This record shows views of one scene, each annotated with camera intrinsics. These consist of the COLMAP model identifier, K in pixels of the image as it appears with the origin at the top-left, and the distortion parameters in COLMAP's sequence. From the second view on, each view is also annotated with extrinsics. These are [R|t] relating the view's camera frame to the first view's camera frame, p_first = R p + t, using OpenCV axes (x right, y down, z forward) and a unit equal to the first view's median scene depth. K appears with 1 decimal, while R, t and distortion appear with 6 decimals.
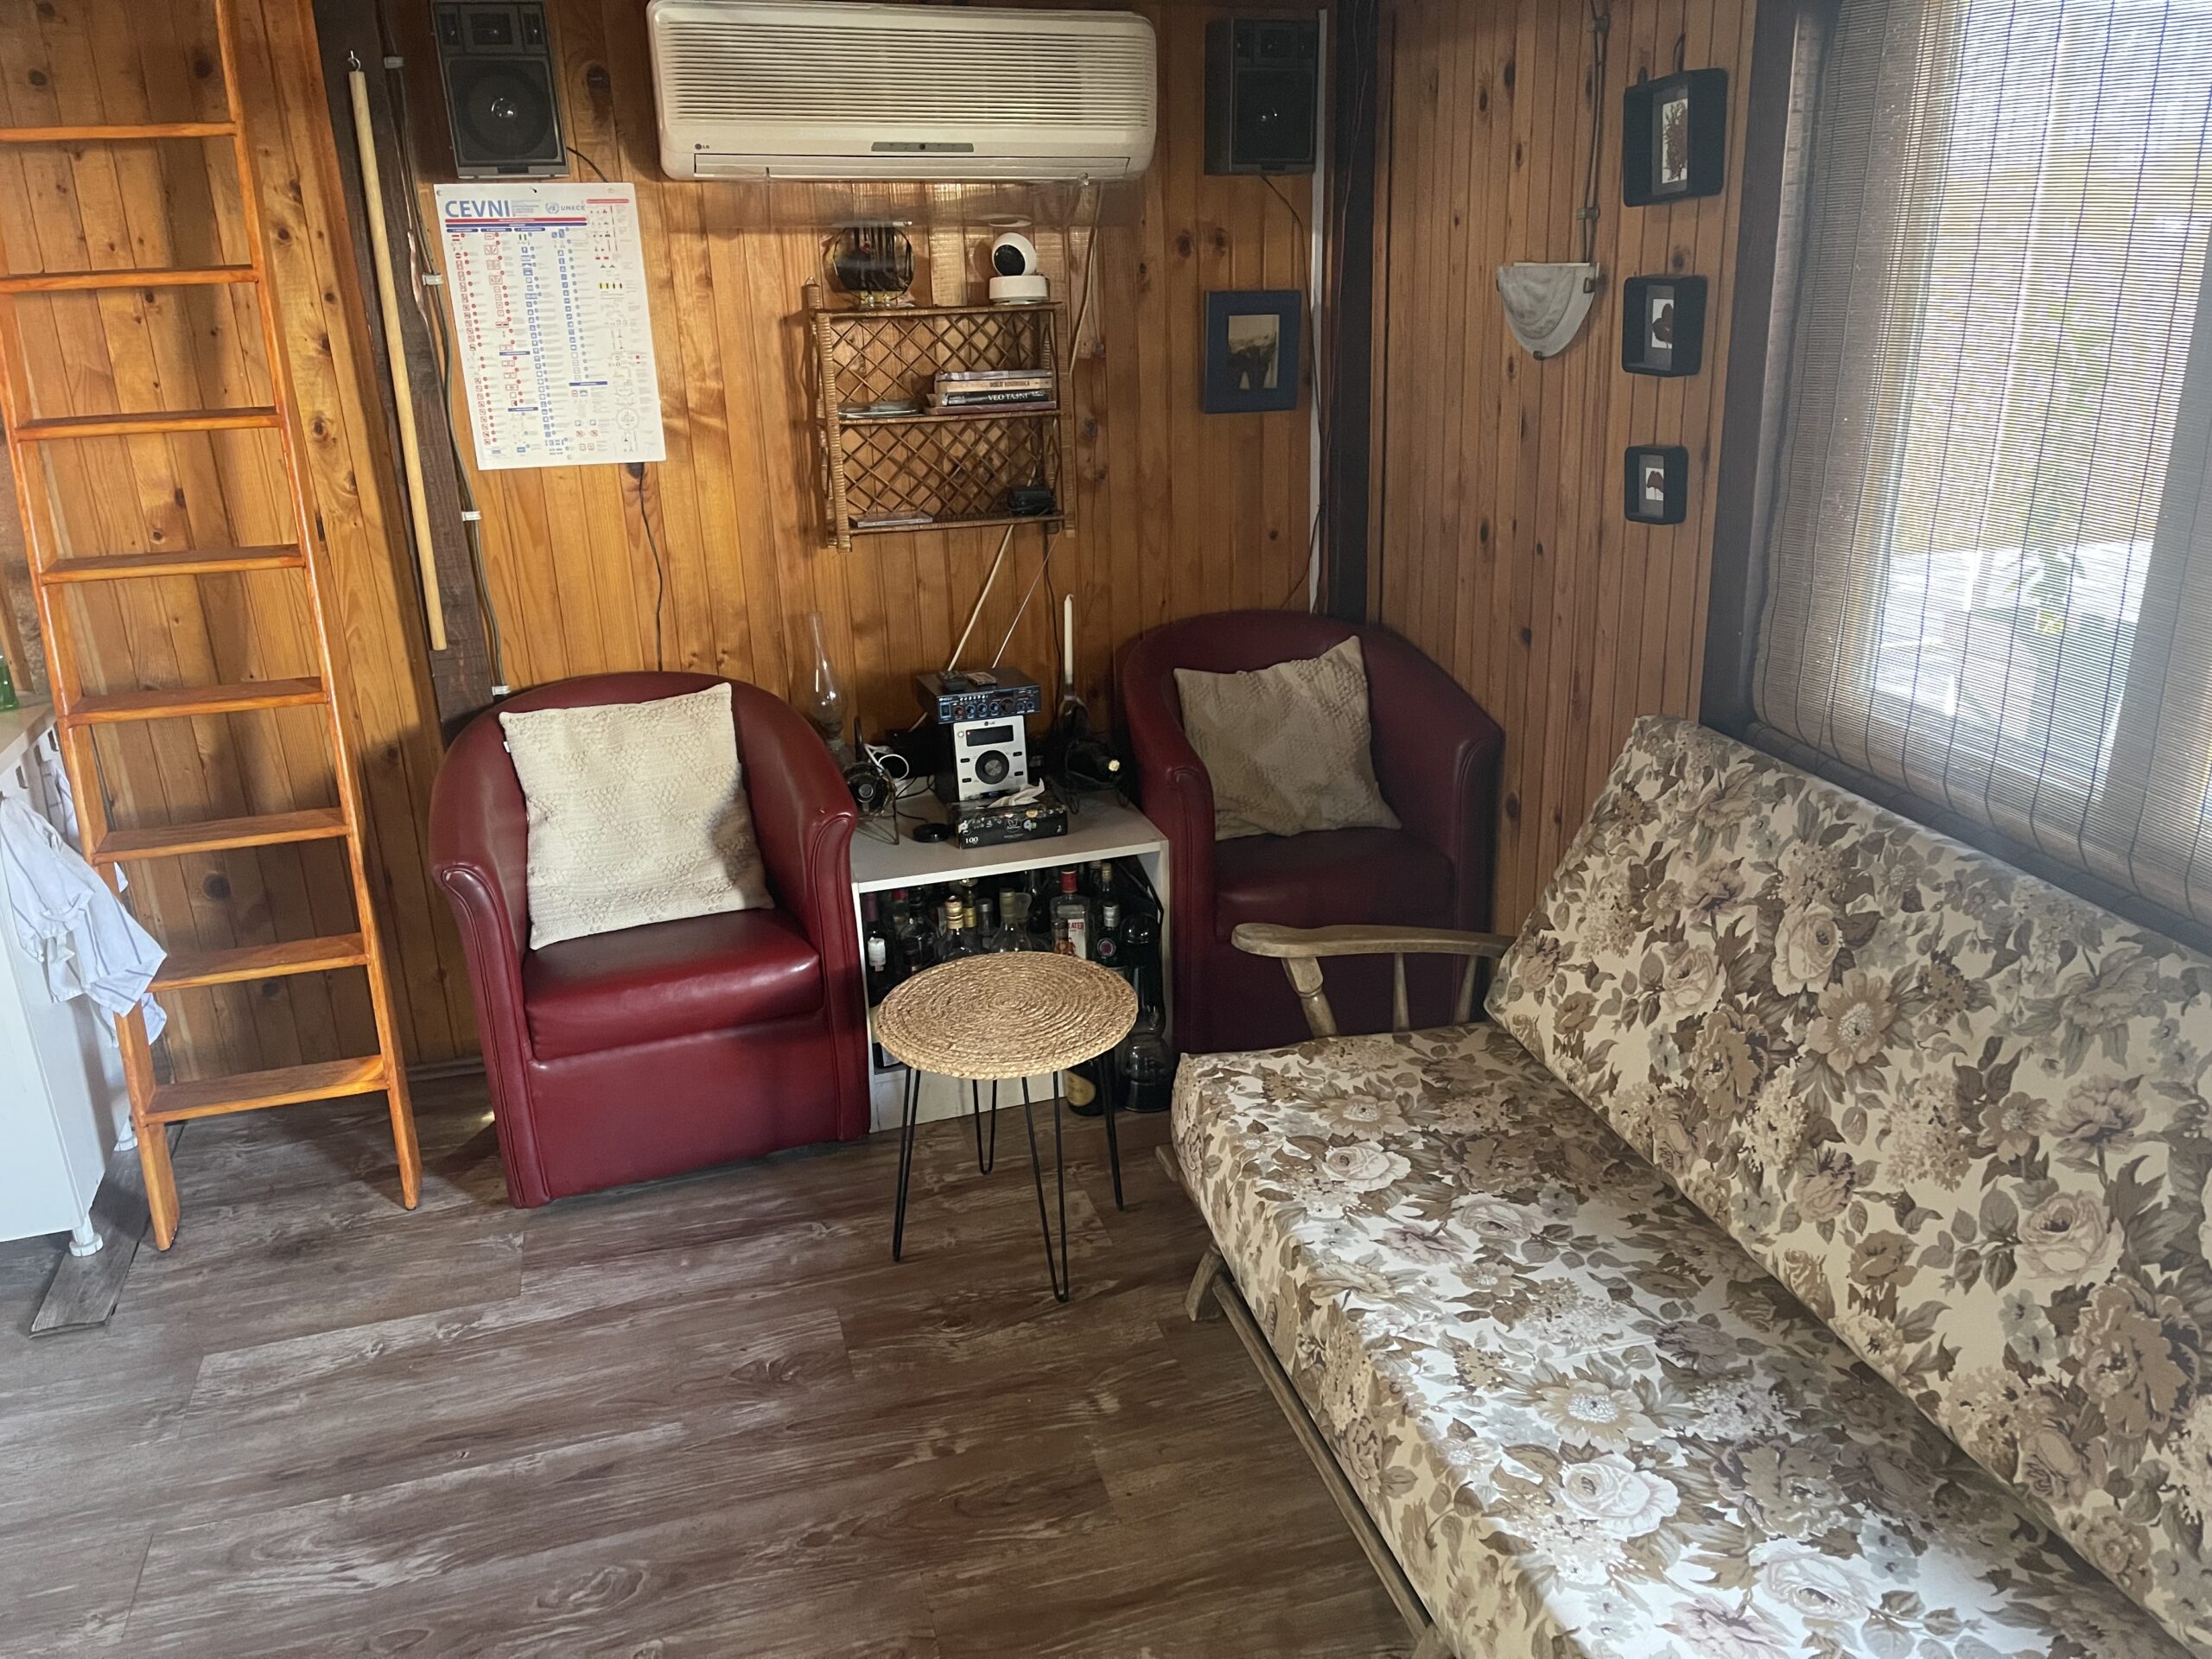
lens RADIAL K [[1695.5, 0, 1114.8], [0, 1695.5, 830.6], [0, 0, 1]] dist [0.077360, -0.083961]
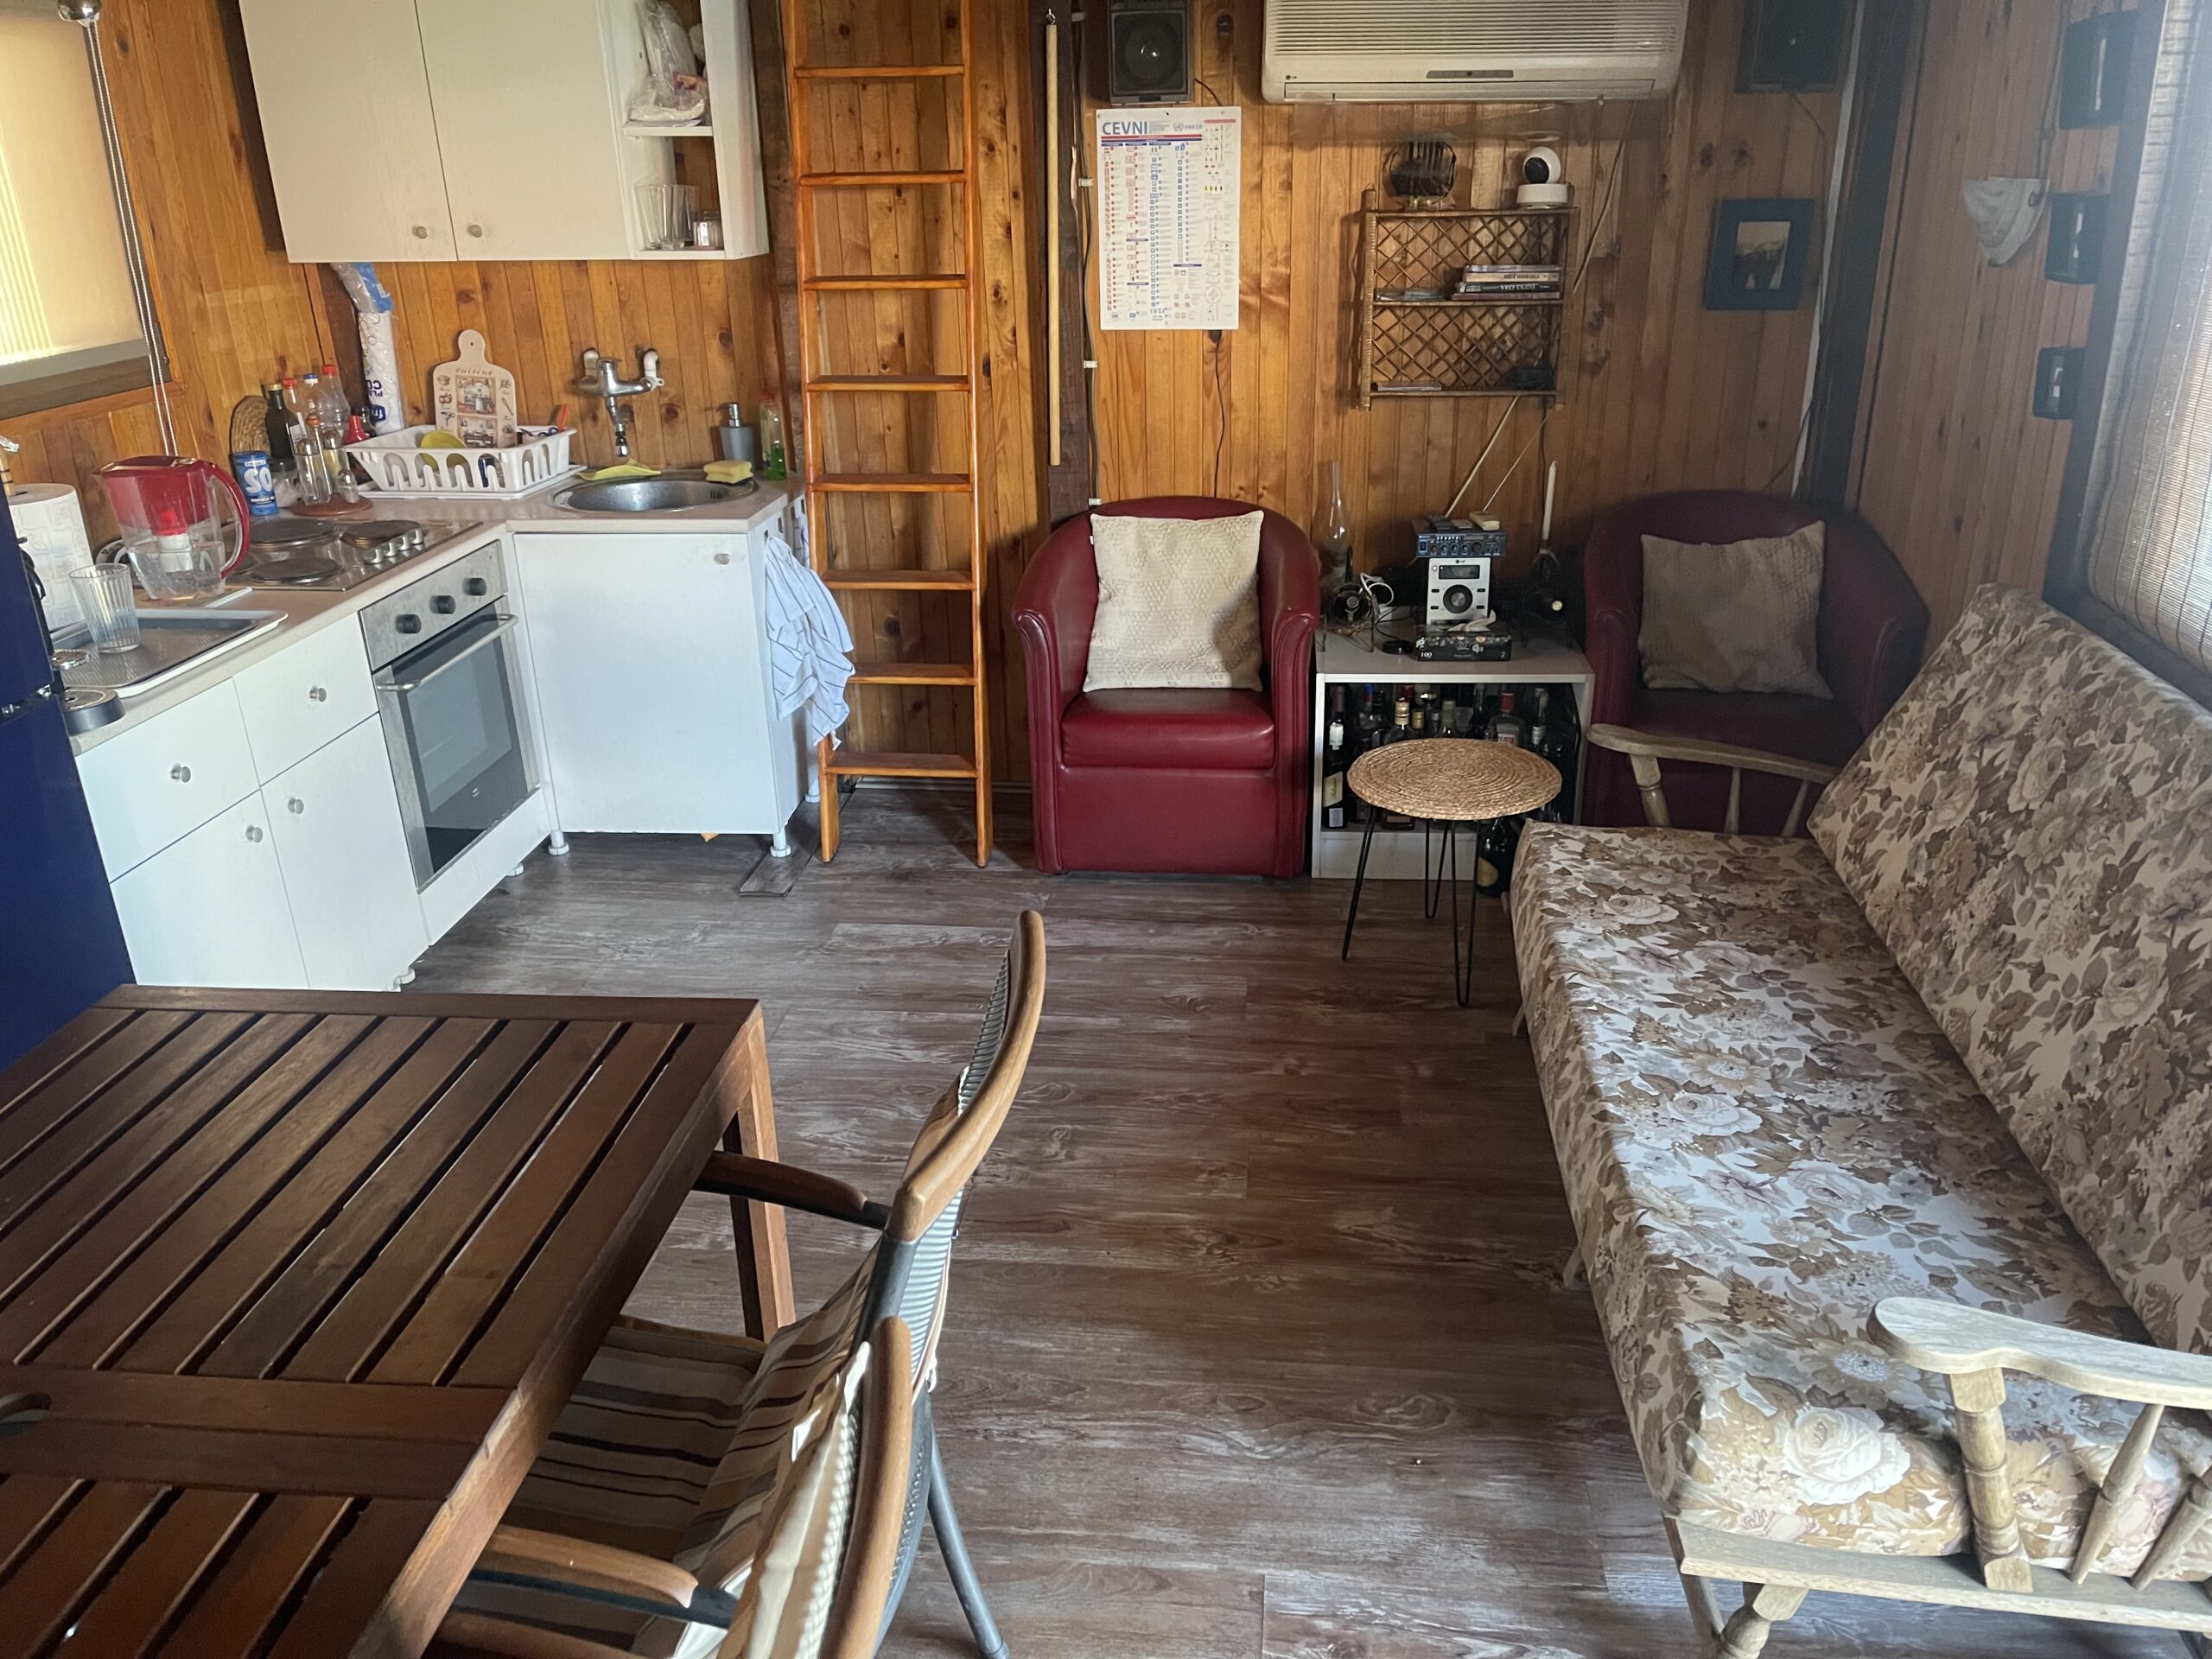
lens RADIAL K [[1695.5, 0, 1114.8], [0, 1695.5, 830.6], [0, 0, 1]] dist [0.077360, -0.083961]
pose [[0.920603, 0.154438, -0.358662, 0.172884], [-0.137195, 0.987835, 0.073209, 0.074210], [0.365605, -0.018190, 0.930592, -0.230462]]
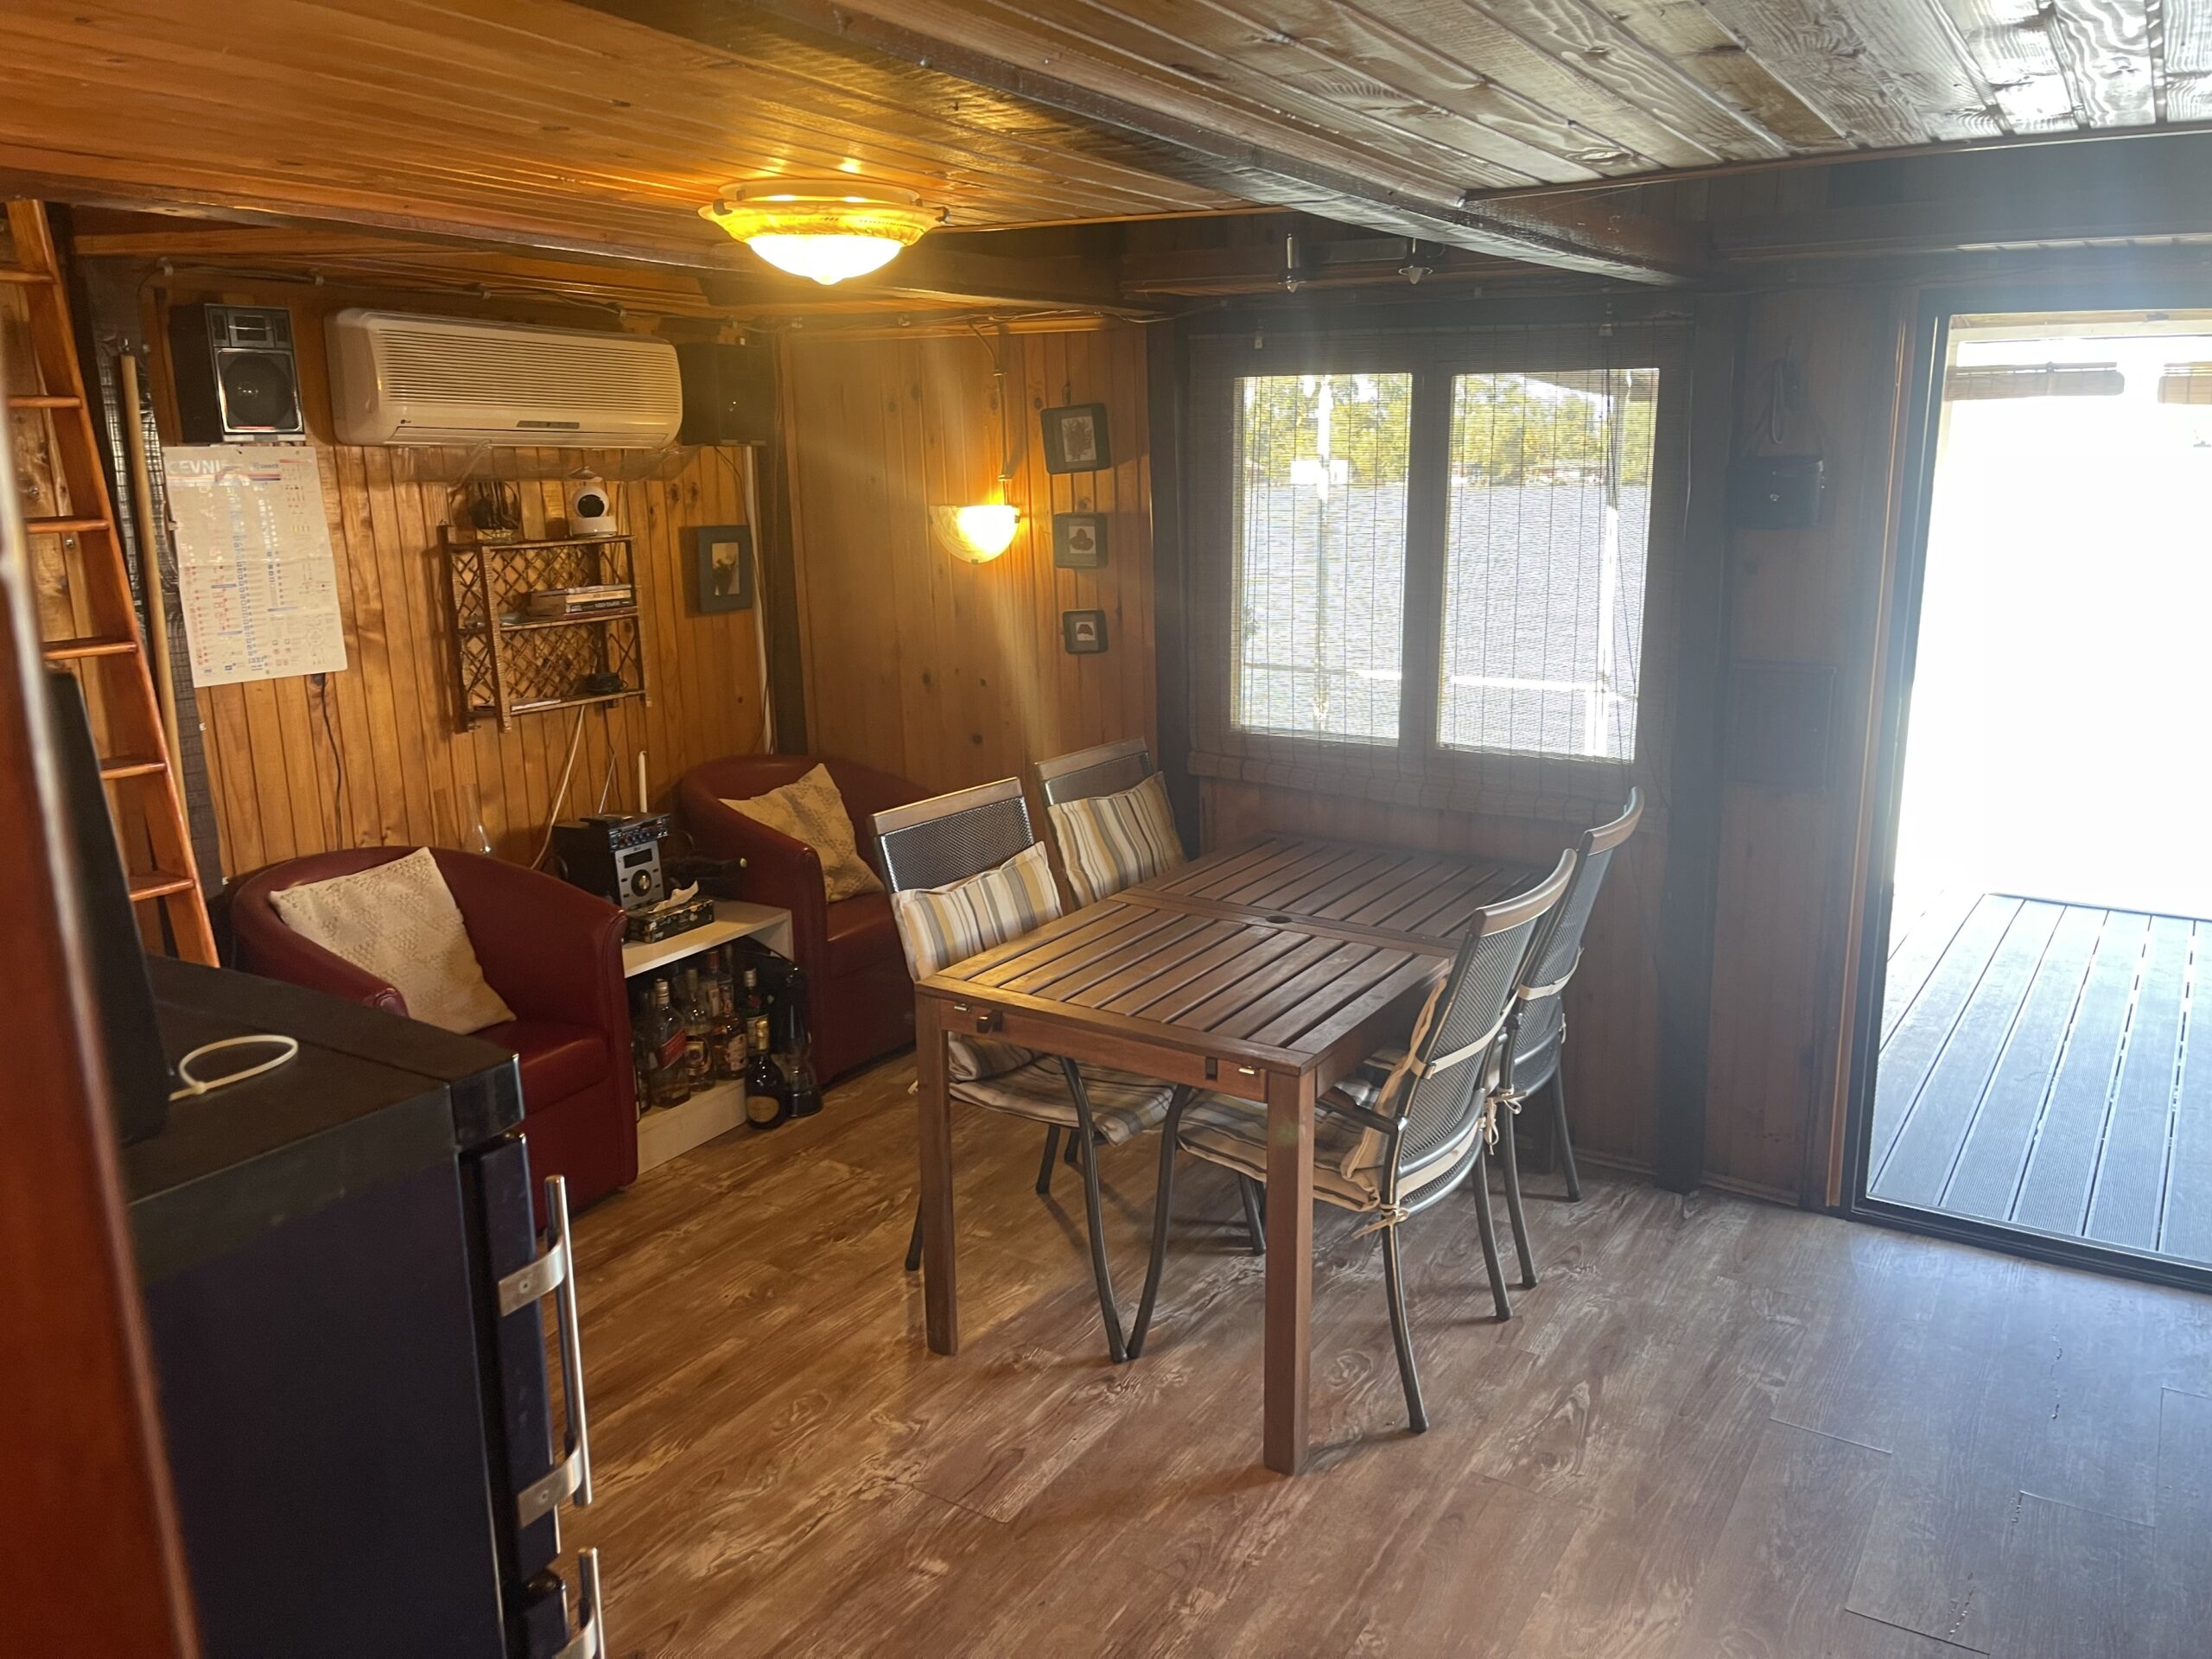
lens RADIAL K [[1682.0, 0, 1122.2], [0, 1682.0, 829.5], [0, 0, 1]] dist [0.015188, 0.003566]
pose [[0.748821, -0.131096, 0.649678, -0.663811], [0.215354, 0.975180, -0.051439, 0.071634], [-0.626810, 0.178430, 0.758467, -0.217451]]
